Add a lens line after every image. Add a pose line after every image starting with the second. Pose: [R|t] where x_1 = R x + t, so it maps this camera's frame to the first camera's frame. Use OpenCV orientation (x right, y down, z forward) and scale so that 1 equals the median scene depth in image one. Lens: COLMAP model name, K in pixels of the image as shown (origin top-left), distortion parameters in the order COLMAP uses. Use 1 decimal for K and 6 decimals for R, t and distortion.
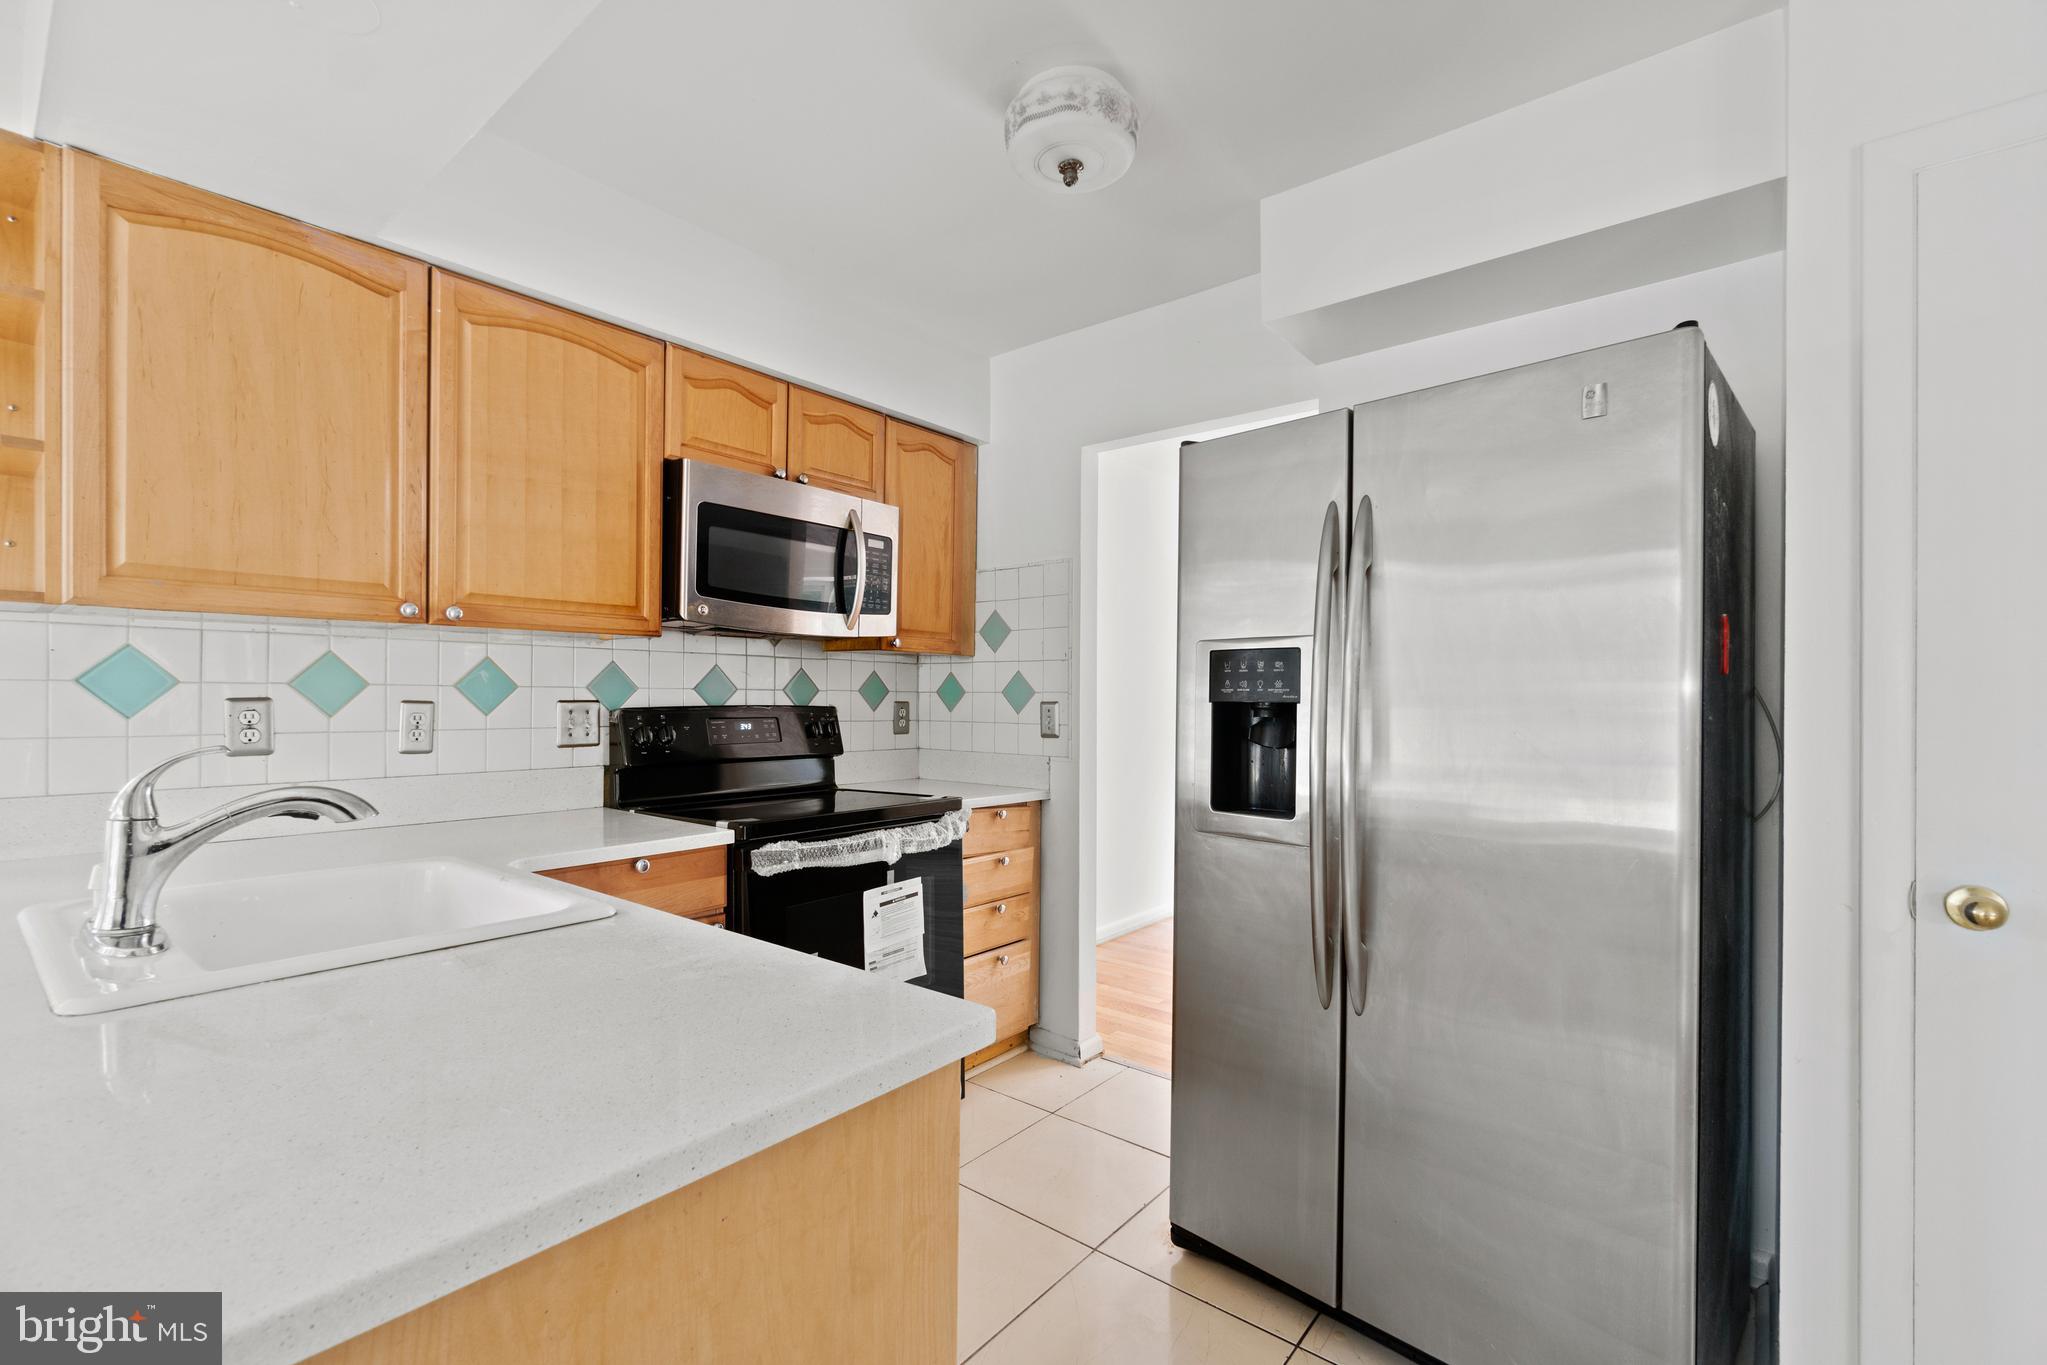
lens RADIAL K [[887.0, 0, 1019.7], [0, 887.0, 715.8], [0, 0, 1]] dist [-0.001887, -0.000767]
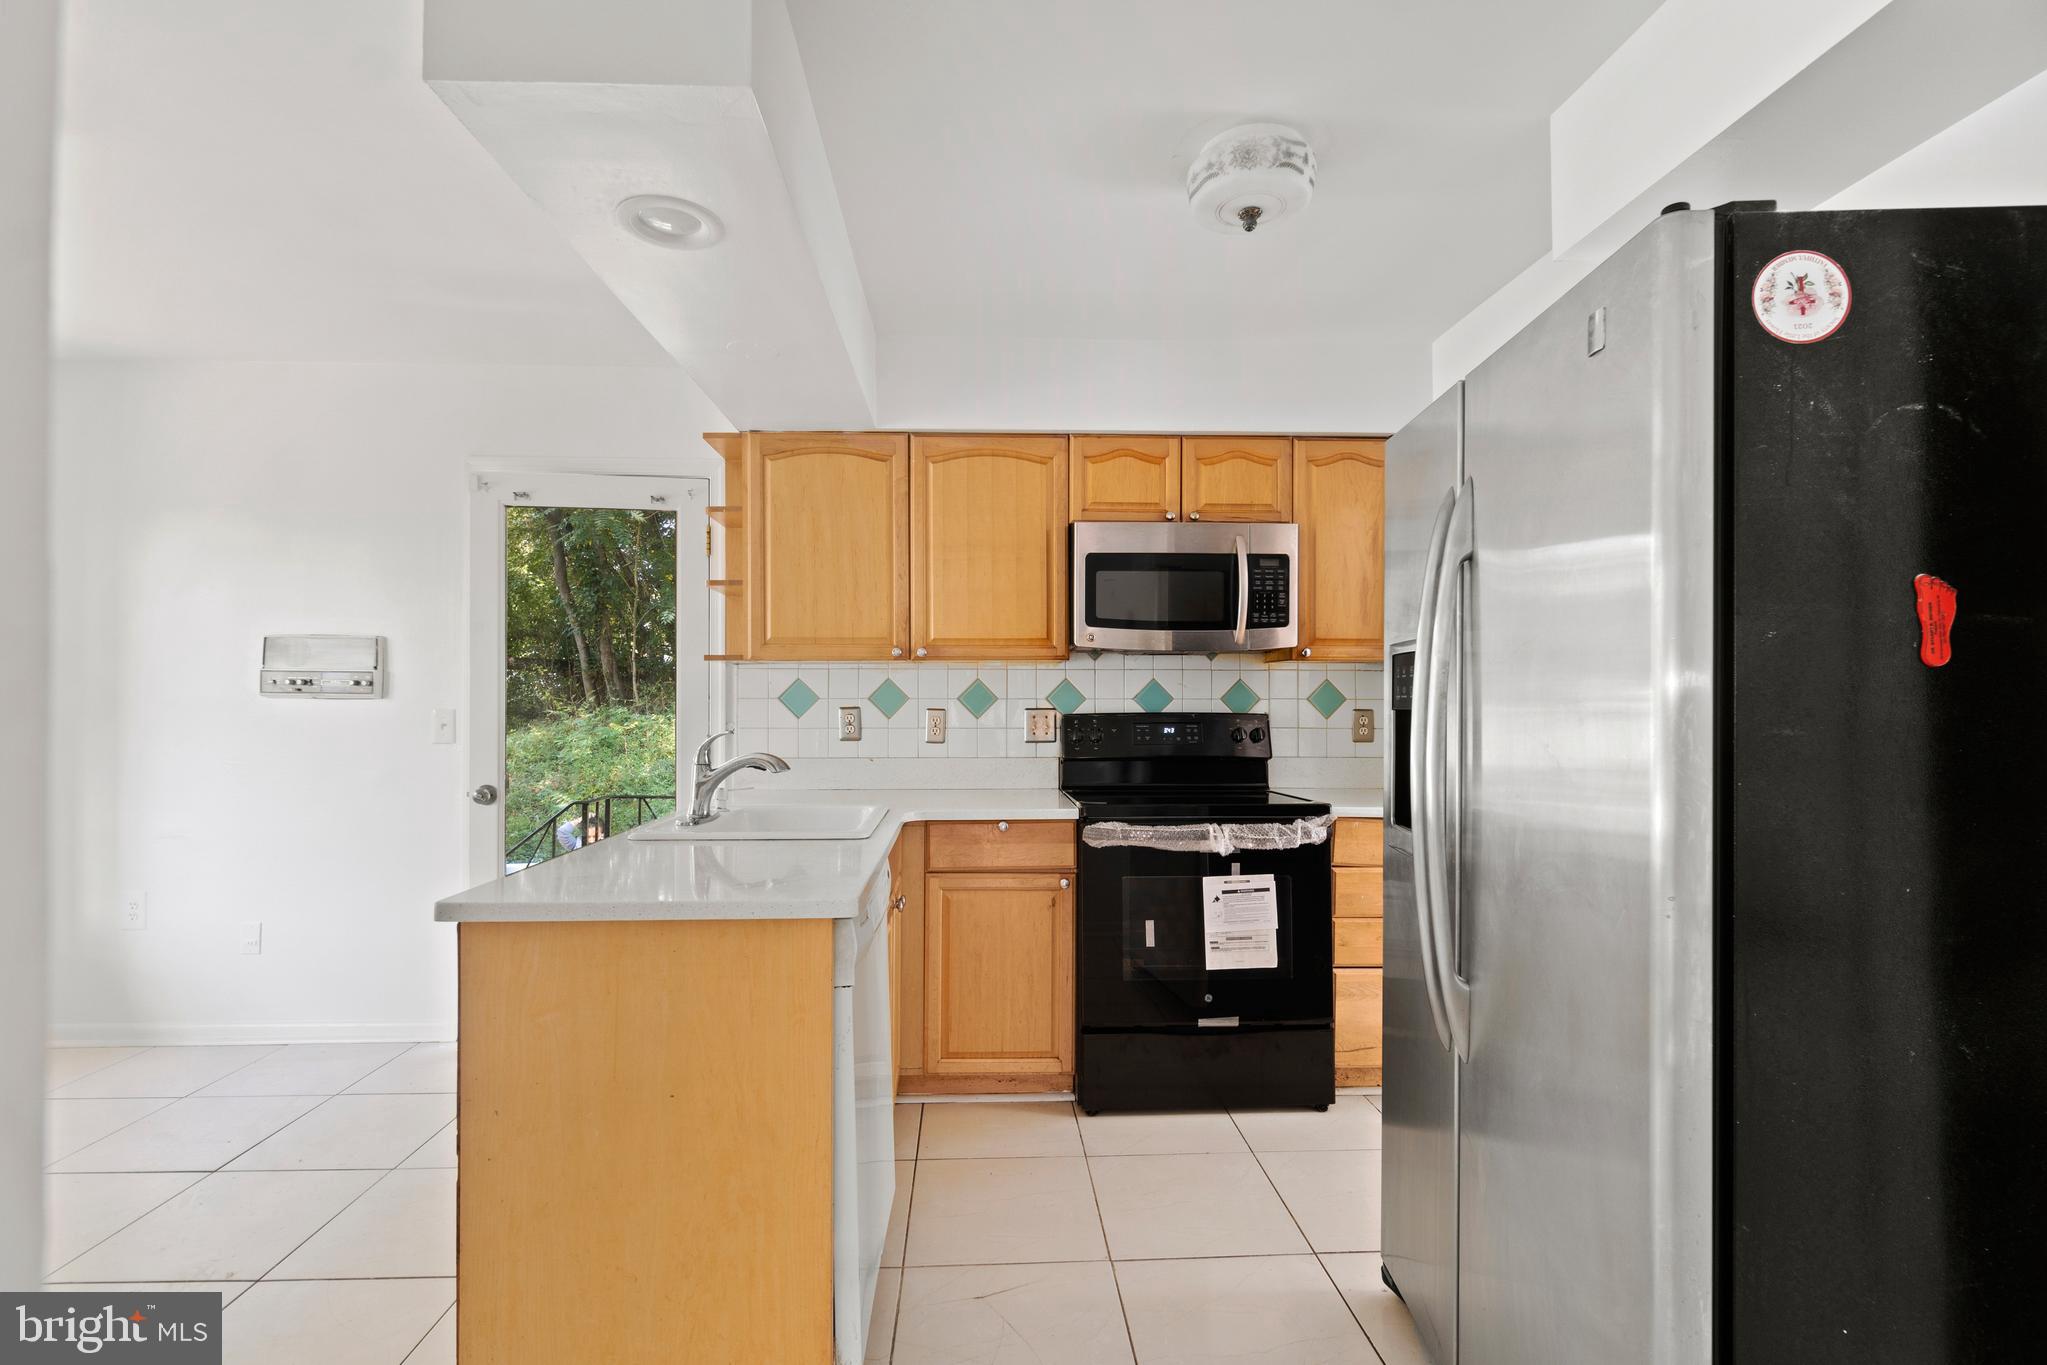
lens RADIAL K [[913.3, 0, 1022.3], [0, 913.3, 709.1], [0, 0, 1]] dist [0.016062, 0.000071]
pose [[0.677711, -0.001074, -0.735328, 0.549257], [-0.011543, 0.999860, -0.012099, 0.000990], [0.735238, 0.016688, 0.677604, 0.038335]]
